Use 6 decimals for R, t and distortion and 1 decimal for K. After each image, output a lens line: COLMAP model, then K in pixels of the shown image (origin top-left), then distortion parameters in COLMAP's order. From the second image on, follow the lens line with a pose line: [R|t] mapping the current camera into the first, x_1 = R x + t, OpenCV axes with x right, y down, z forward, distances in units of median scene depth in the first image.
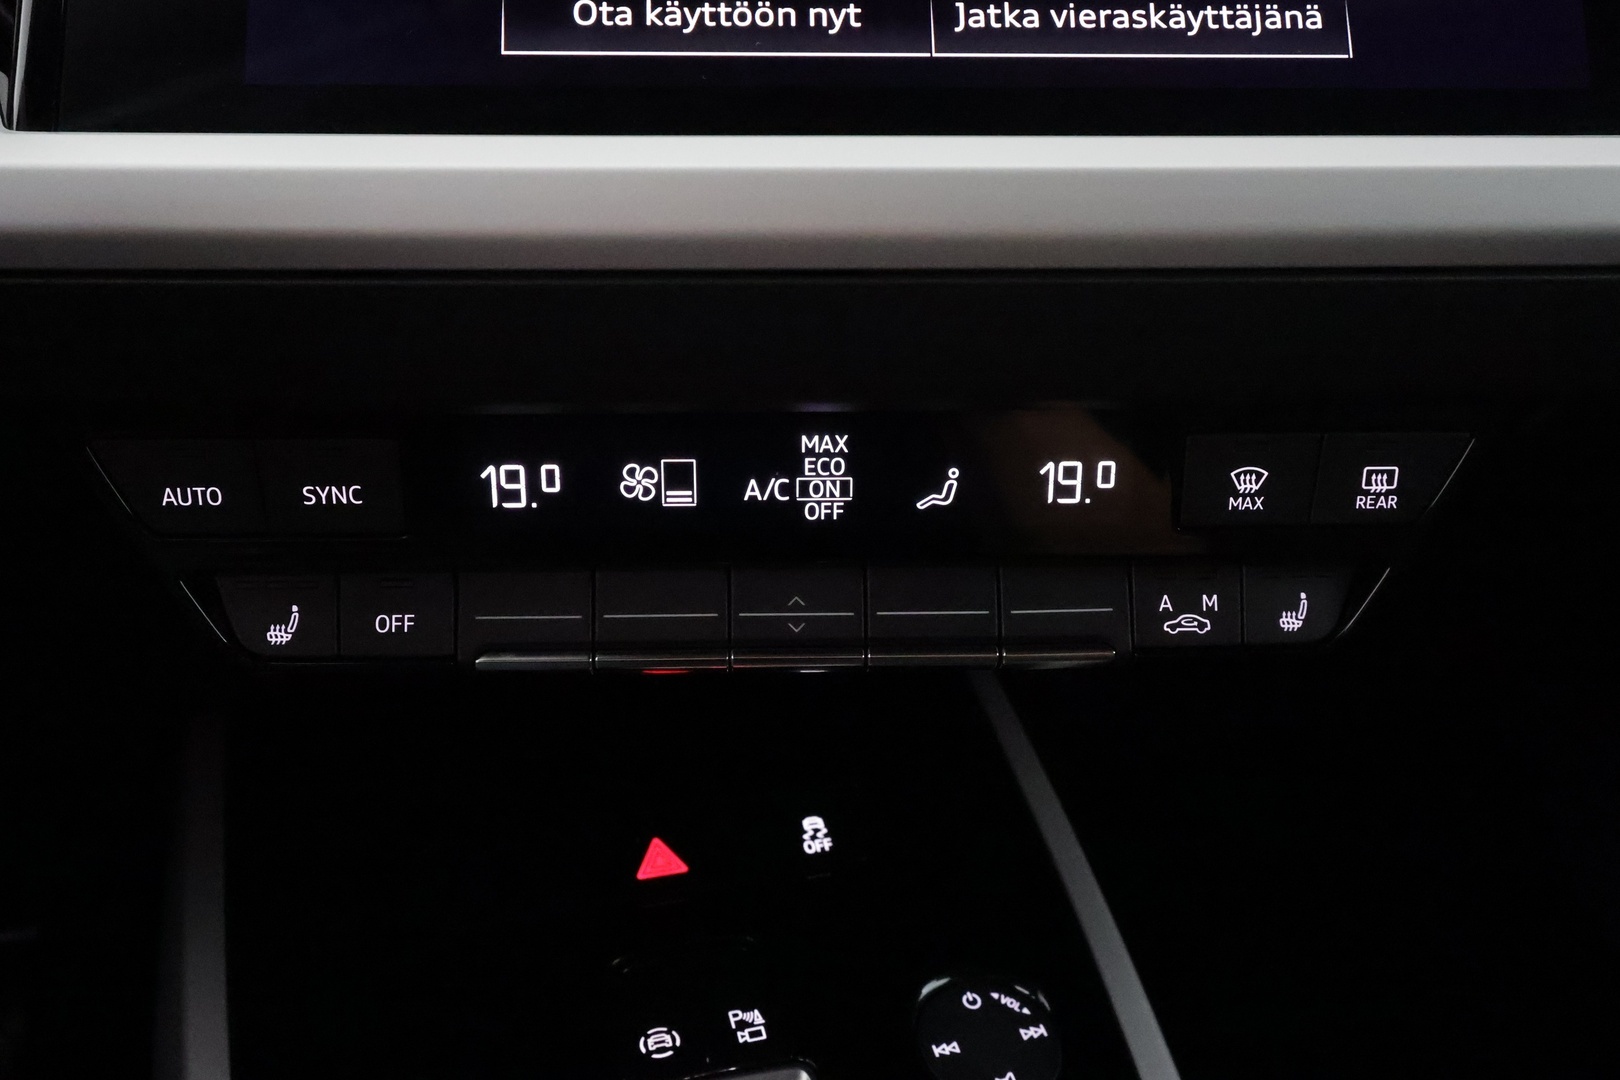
lens RADIAL K [[1269.0, 0, 813.5], [0, 1269.0, 548.1], [0, 0, 1]] dist [0.002950, 0.002727]
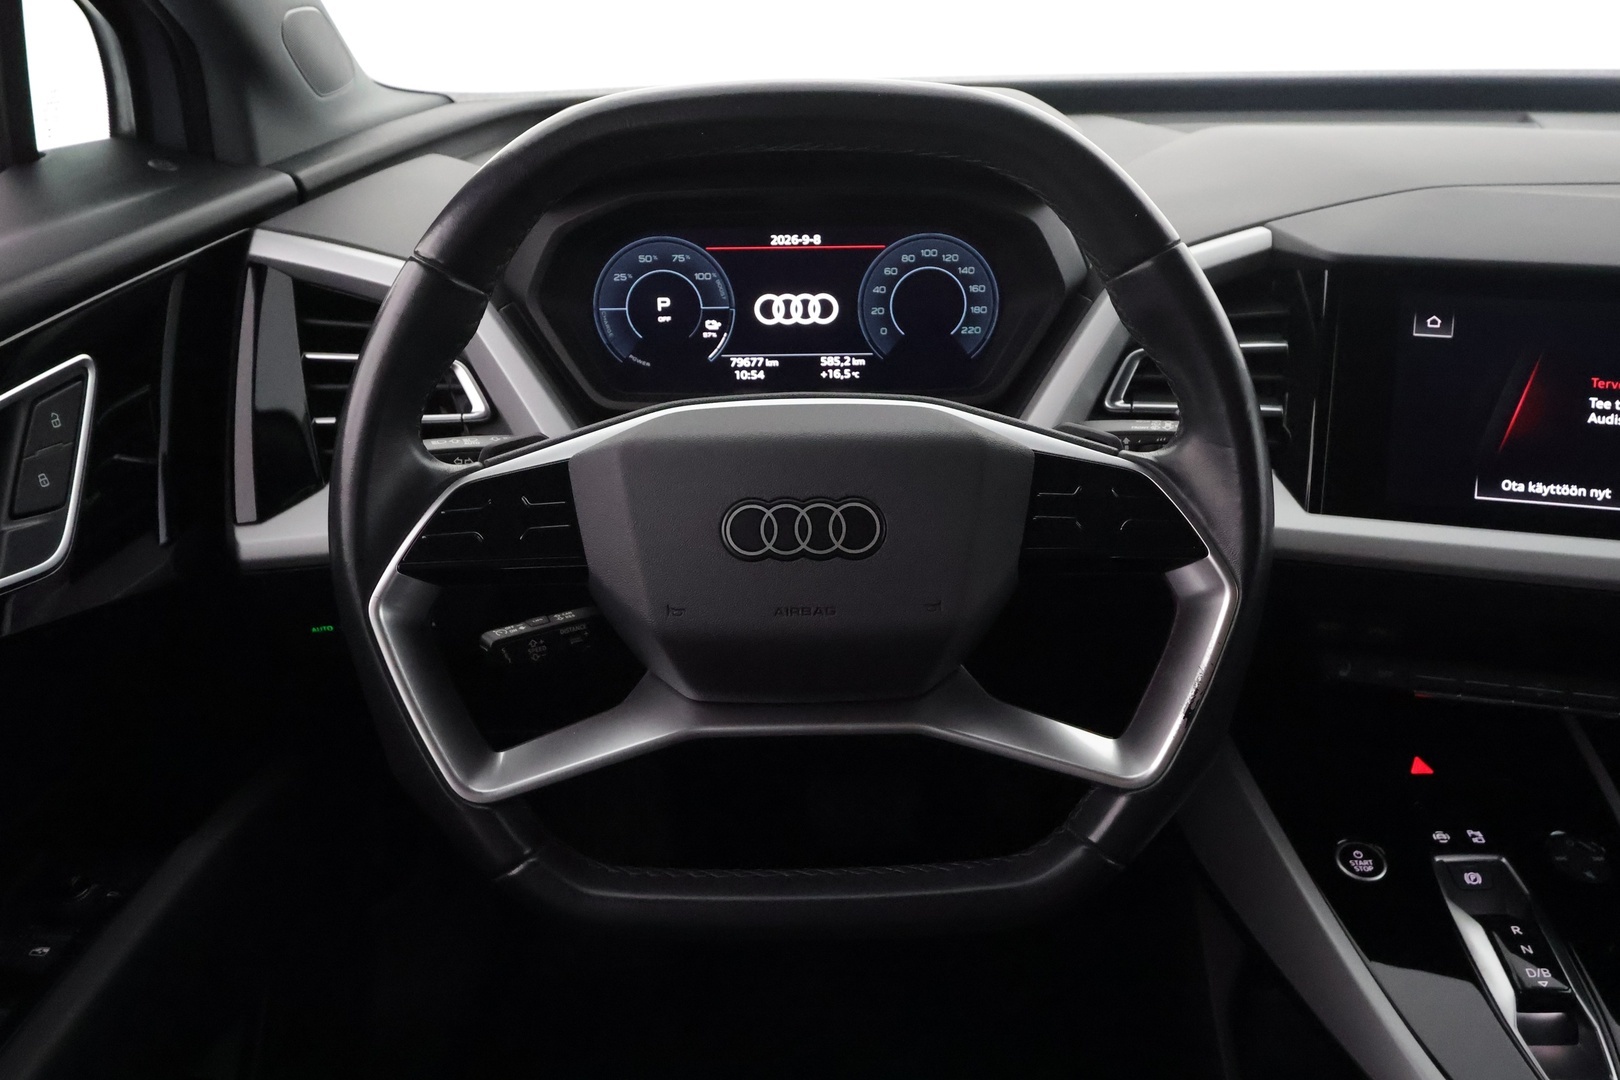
lens RADIAL K [[1269.0, 0, 813.5], [0, 1269.0, 548.1], [0, 0, 1]] dist [0.002950, 0.002727]
pose [[0.965378, 0.108166, -0.237373, -0.903293], [-0.087064, 0.991402, 0.097678, -0.378827], [0.245898, -0.073630, 0.966495, -1.997447]]
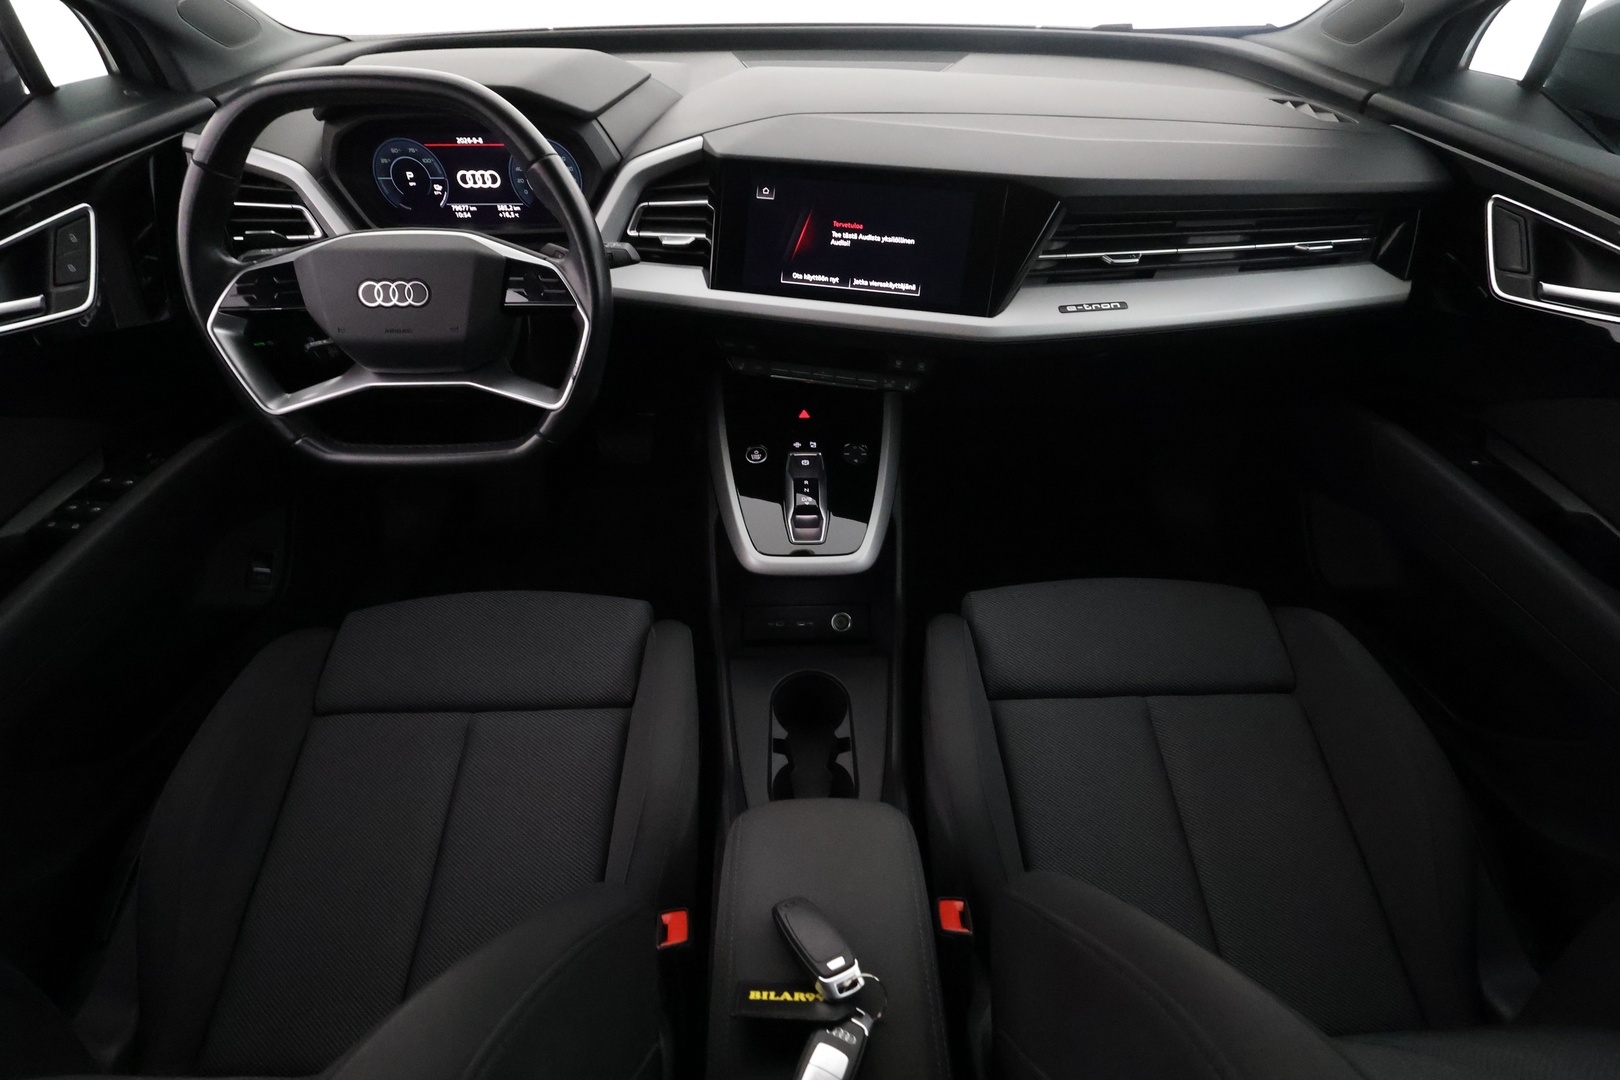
lens RADIAL K [[752.6, 0, 810.0], [0, 752.6, 540.0], [0, 0, 1]] dist [-0.000767, 0.003925]
pose [[0.967005, 0.173430, -0.186612, 0.715543], [-0.092986, 0.922246, 0.375255, -0.549910], [0.237182, -0.345521, 0.907943, -2.470703]]
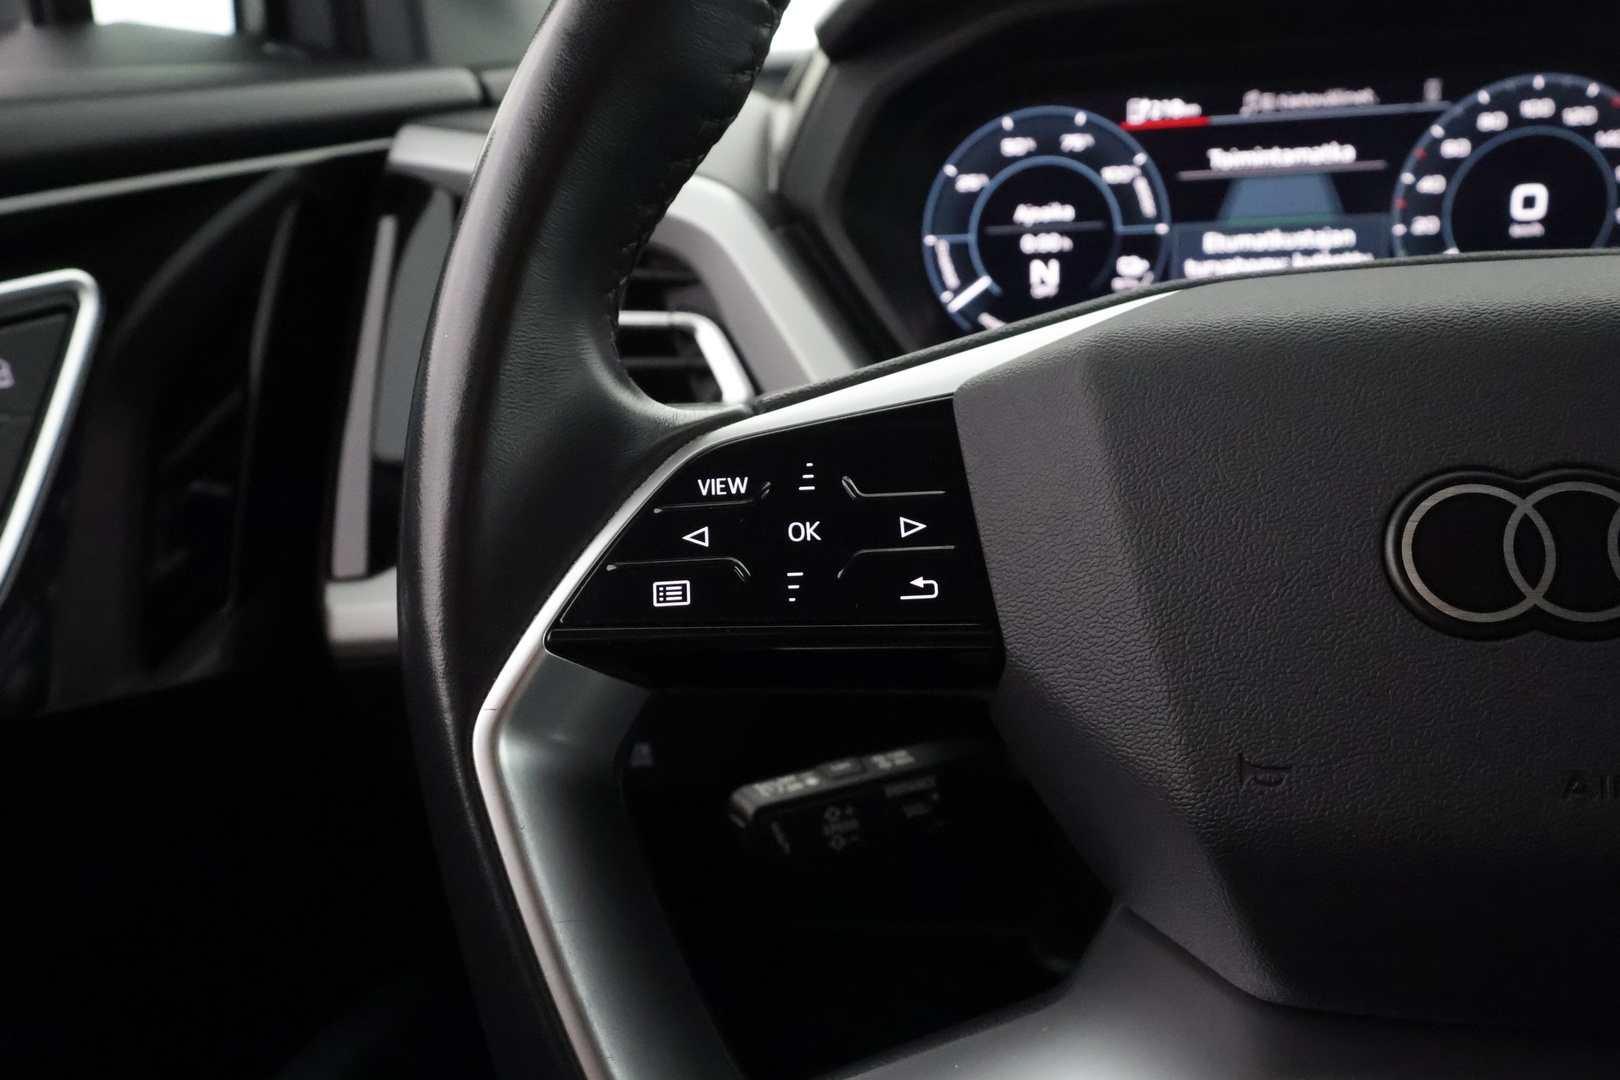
lens RADIAL K [[1269.0, 0, 813.5], [0, 1269.0, 548.1], [0, 0, 1]] dist [0.002950, 0.002727]
pose [[0.903200, 0.088594, -0.419977, -1.517947], [-0.089371, 0.995838, 0.017871, -0.183308], [0.419813, 0.021393, 0.907359, -0.889837]]
